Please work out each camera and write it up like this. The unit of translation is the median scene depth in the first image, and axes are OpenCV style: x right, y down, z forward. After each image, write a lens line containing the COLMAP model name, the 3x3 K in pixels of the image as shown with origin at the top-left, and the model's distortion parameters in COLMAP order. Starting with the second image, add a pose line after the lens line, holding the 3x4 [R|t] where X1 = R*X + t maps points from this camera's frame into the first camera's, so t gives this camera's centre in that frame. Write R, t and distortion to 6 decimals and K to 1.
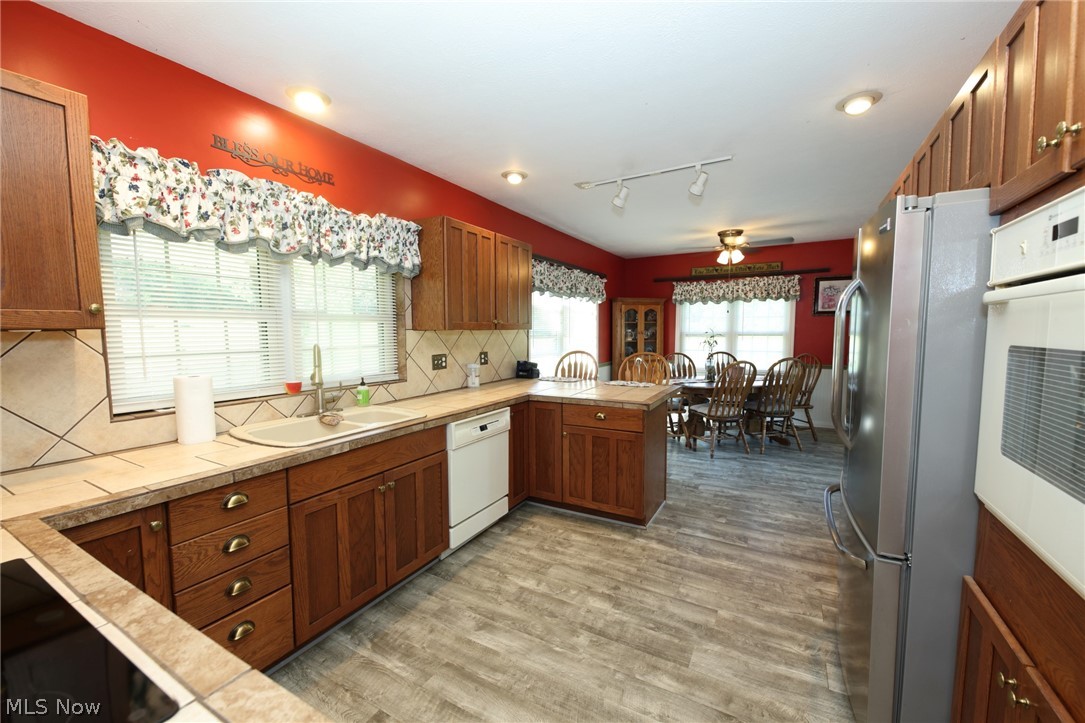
lens RADIAL K [[430.9, 0, 547.8], [0, 430.9, 365.3], [0, 0, 1]] dist [0.015894, -0.010408]
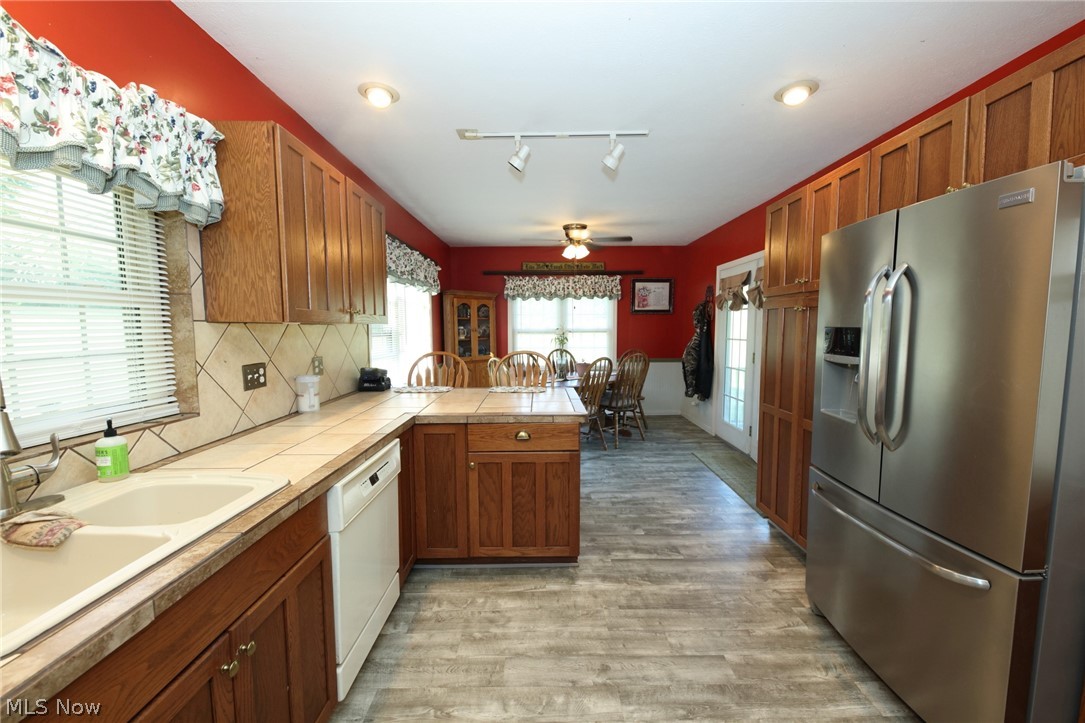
lens RADIAL K [[430.9, 0, 547.8], [0, 430.9, 365.3], [0, 0, 1]] dist [0.015894, -0.010408]
pose [[0.871560, -0.042280, 0.488462, -0.210299], [0.041194, 0.999067, 0.012975, -0.015393], [-0.488555, 0.008813, 0.872489, 0.307420]]
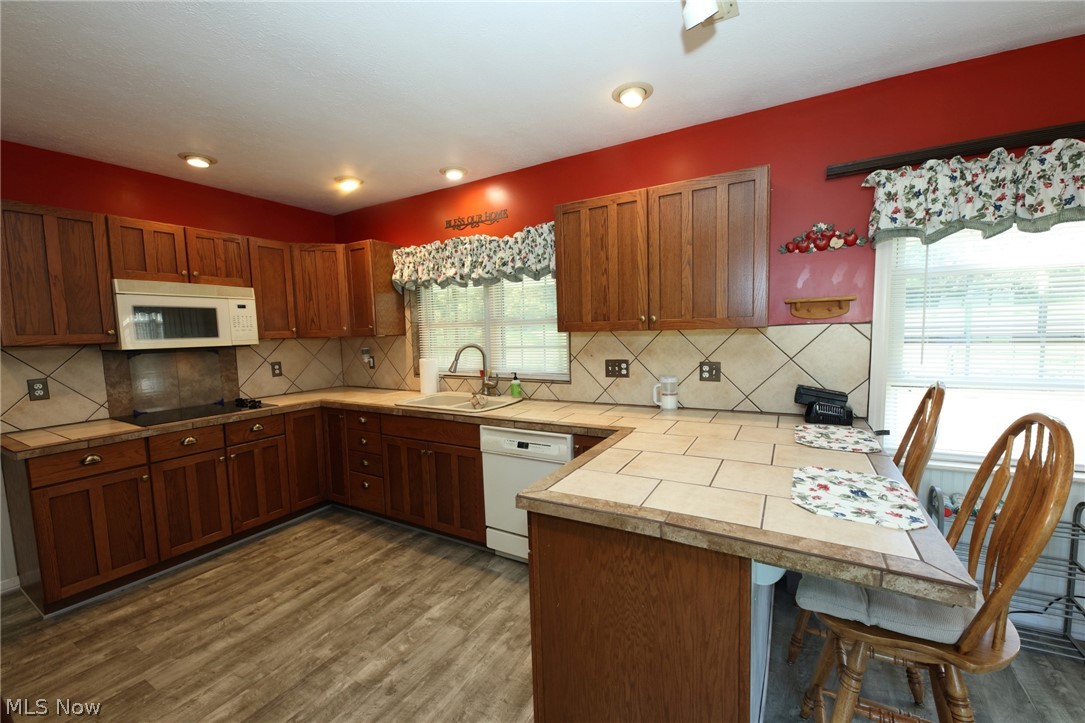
lens RADIAL K [[430.9, 0, 547.8], [0, 430.9, 365.3], [0, 0, 1]] dist [0.015894, -0.010408]
pose [[-0.021478, 0.088214, -0.995870, 0.654564], [-0.055414, 0.994463, 0.089284, -0.090507], [0.998232, 0.057103, -0.016470, 0.974562]]
